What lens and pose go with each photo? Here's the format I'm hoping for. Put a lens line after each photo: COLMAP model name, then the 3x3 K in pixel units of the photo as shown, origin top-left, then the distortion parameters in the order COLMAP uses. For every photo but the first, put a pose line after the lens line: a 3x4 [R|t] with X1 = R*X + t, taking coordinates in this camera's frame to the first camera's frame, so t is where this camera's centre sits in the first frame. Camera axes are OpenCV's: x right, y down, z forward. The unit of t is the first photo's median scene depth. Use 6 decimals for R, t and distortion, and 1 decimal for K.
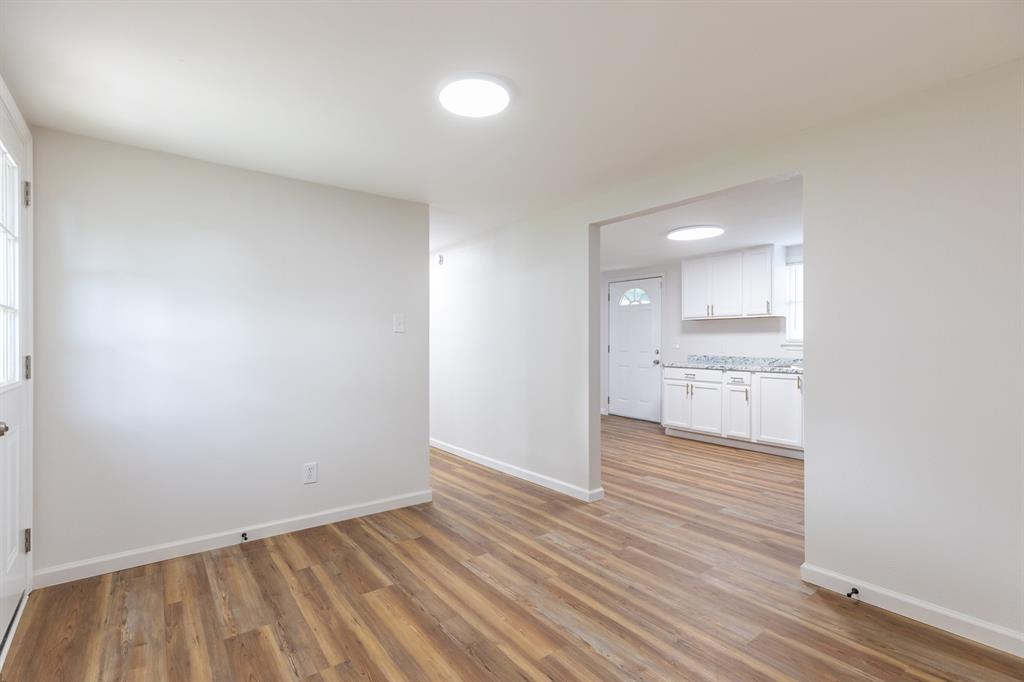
lens RADIAL K [[444.8, 0, 559.2], [0, 444.8, 358.2], [0, 0, 1]] dist [0.010209, -0.001527]
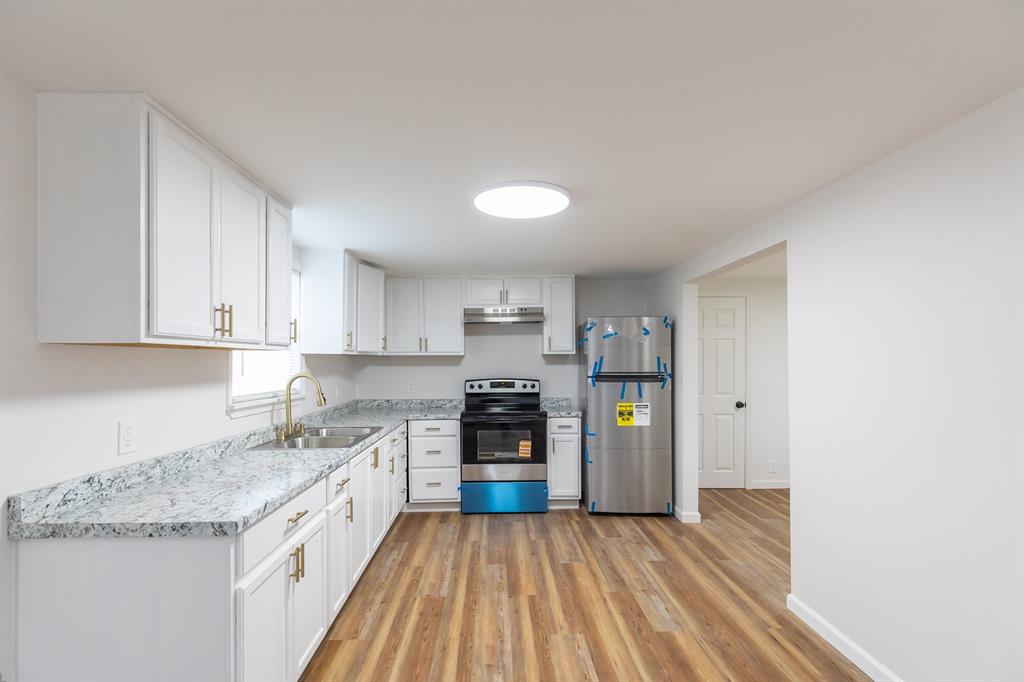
lens RADIAL K [[444.8, 0, 533.6], [0, 444.8, 362.8], [0, 0, 1]] dist [0.010209, -0.001527]
pose [[-0.740498, 0.014427, 0.671904, -0.056119], [0.044991, 0.998591, 0.028143, -0.077567], [-0.670551, 0.051070, -0.740104, 1.123074]]
